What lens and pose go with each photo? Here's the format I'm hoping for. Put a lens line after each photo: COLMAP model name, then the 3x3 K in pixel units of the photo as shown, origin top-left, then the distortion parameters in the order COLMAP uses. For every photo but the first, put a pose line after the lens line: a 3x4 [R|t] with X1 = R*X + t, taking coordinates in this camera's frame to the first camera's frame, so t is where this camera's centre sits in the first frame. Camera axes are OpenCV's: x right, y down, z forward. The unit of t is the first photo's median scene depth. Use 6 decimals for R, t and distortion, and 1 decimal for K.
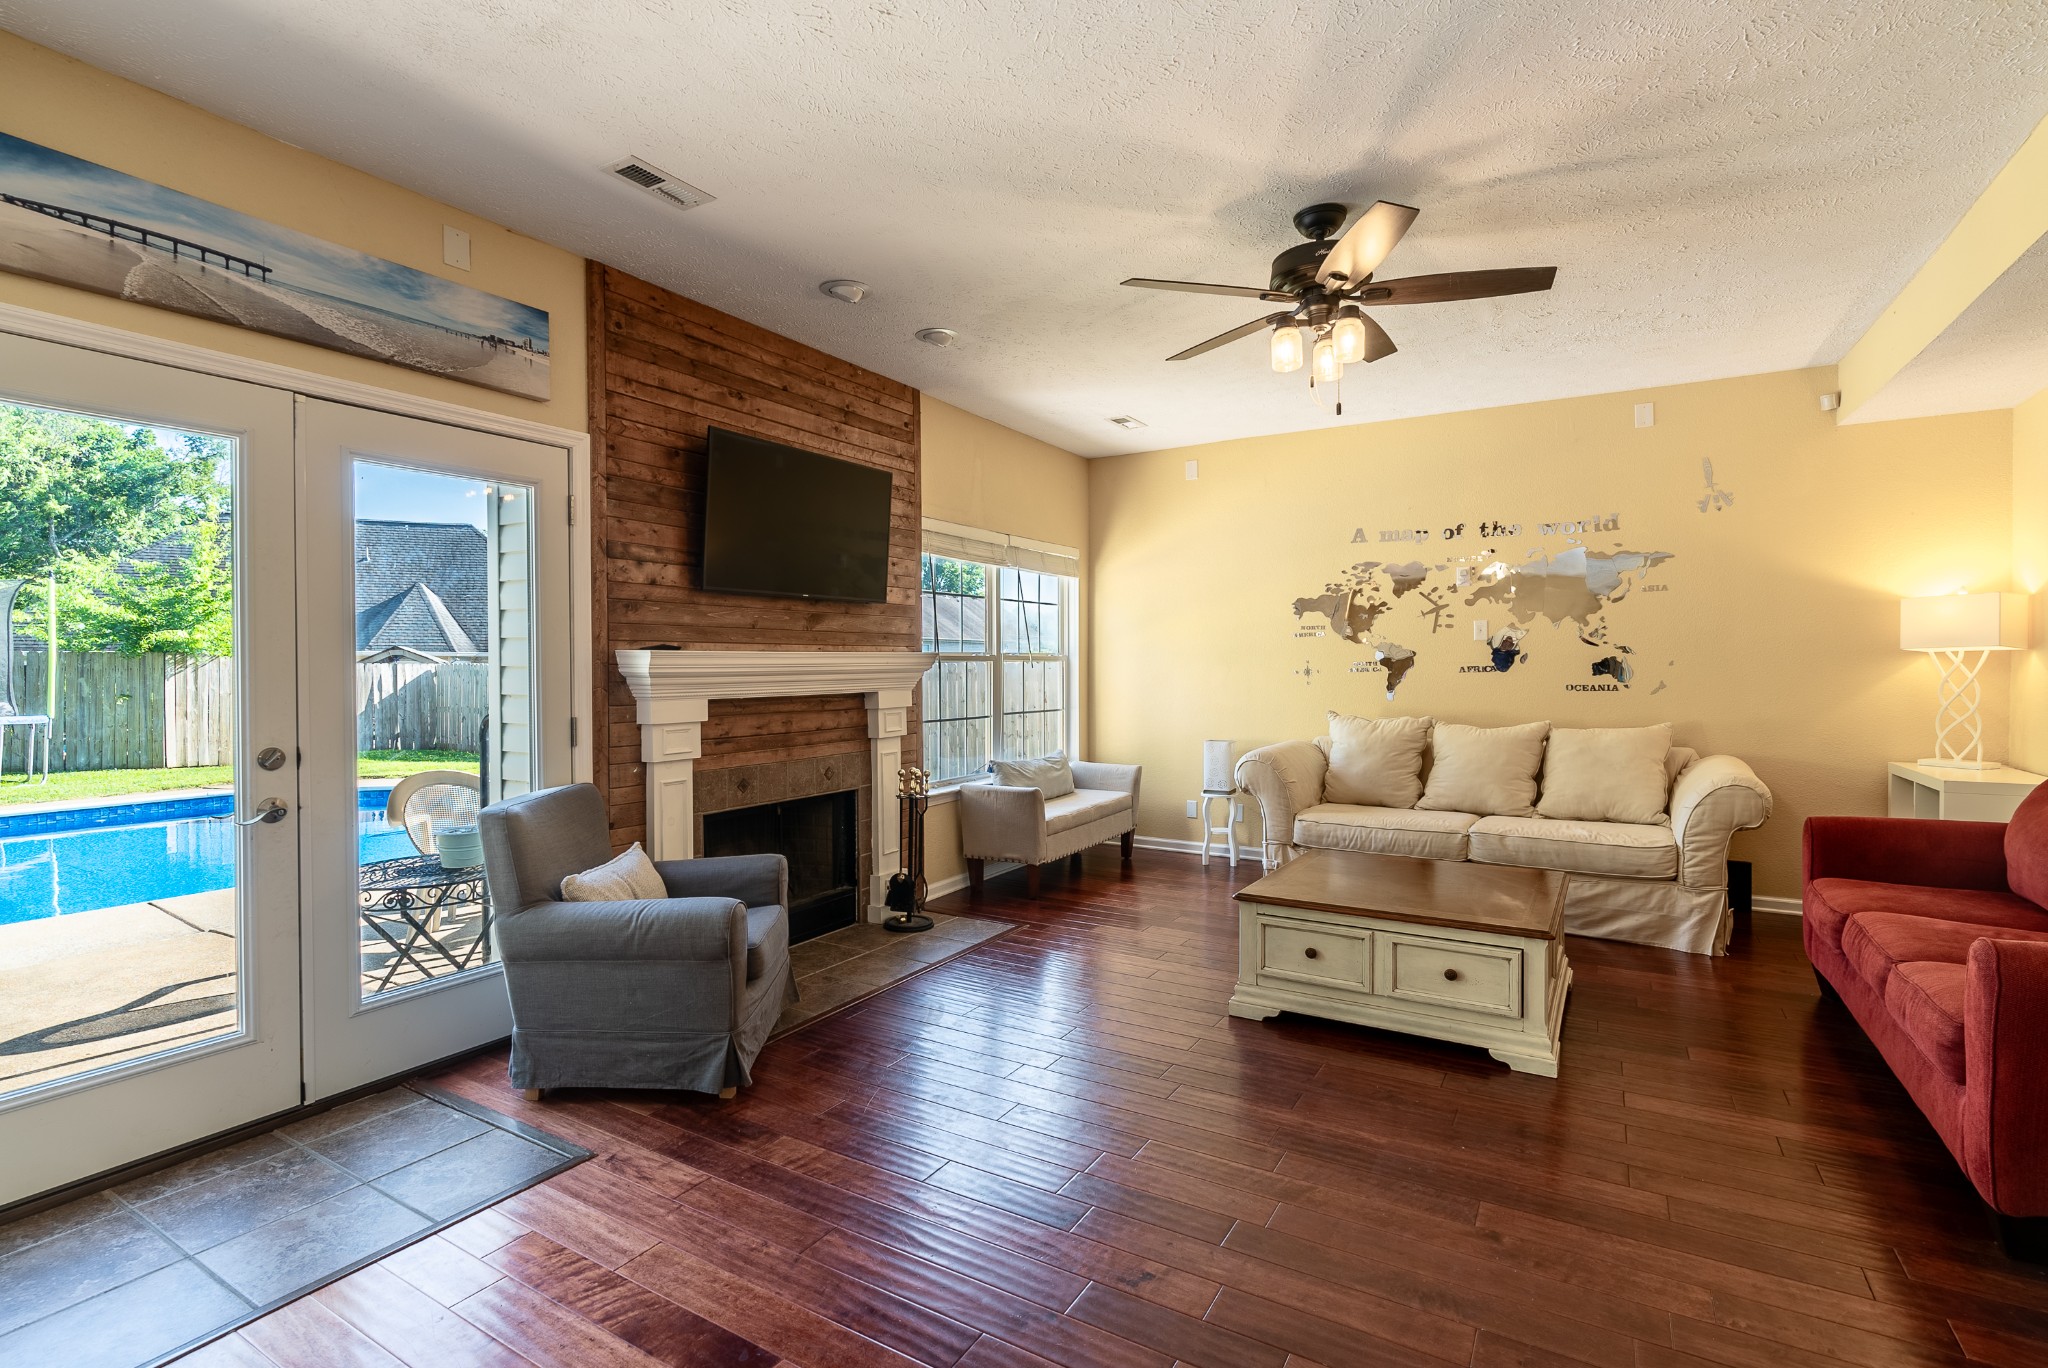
lens RADIAL K [[939.4, 0, 1044.9], [0, 939.4, 671.0], [0, 0, 1]] dist [-0.002622, -0.000433]
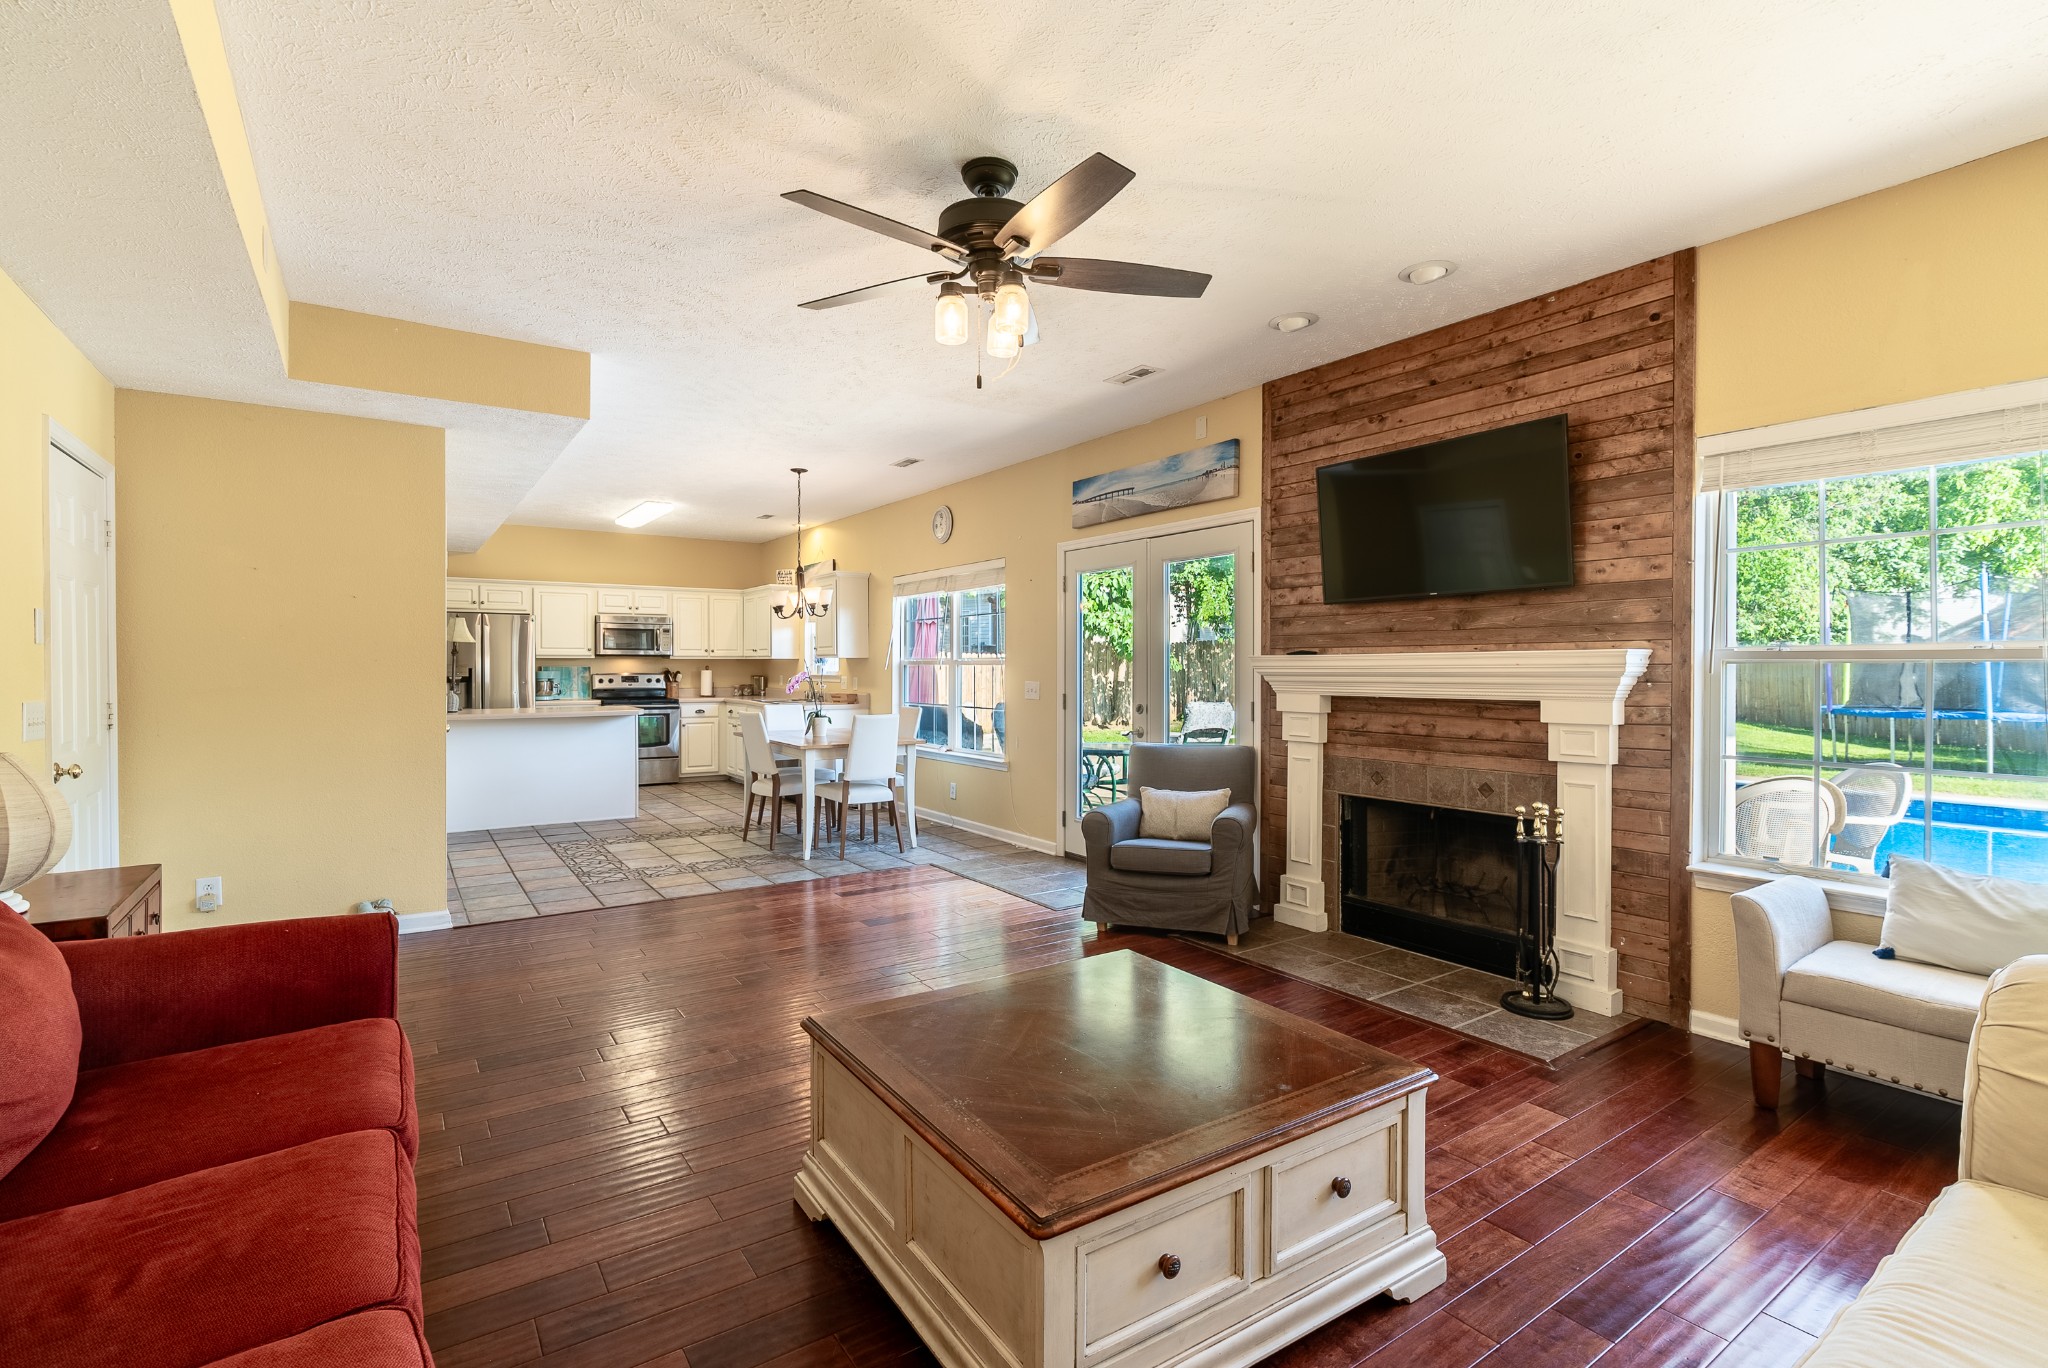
lens RADIAL K [[933.9, 0, 991.6], [0, 933.9, 671.5], [0, 0, 1]] dist [-0.004406, -0.001904]
pose [[-0.439186, 0.008133, -0.898359, 0.805272], [-0.004753, 0.999924, 0.011376, -0.010184], [0.898384, 0.009266, -0.439114, 1.026791]]
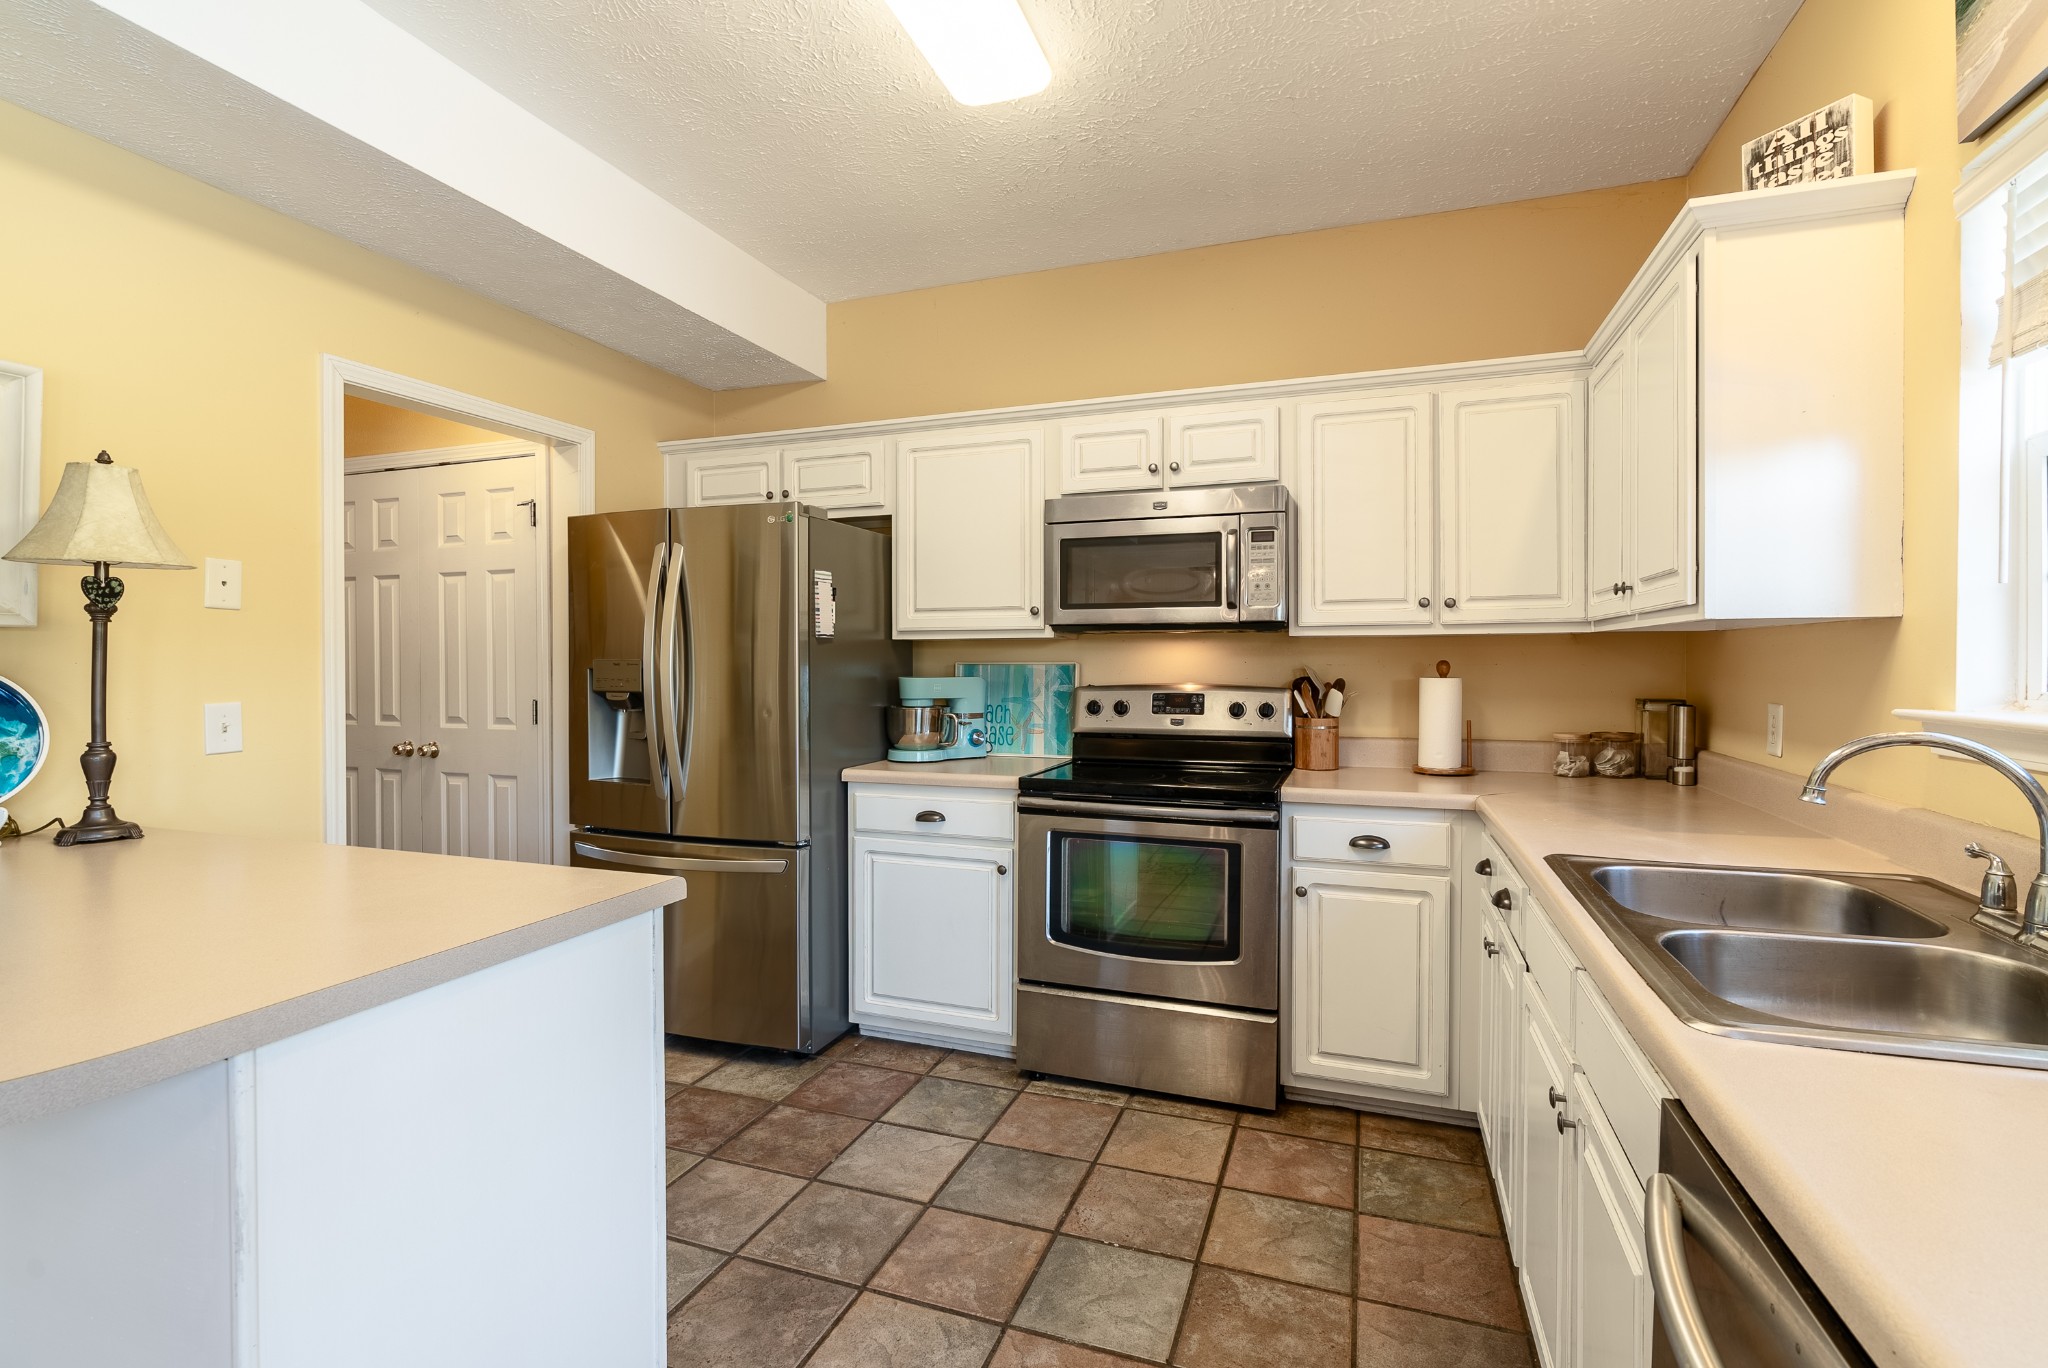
lens RADIAL K [[930.2, 0, 1026.5], [0, 930.2, 665.9], [0, 0, 1]] dist [-0.001240, 0.000453]
pose [[-0.983805, 0.003965, -0.179200, -0.733567], [0.002473, 0.999960, 0.008549, 0.004021], [0.179226, 0.007968, -0.983776, -0.179575]]
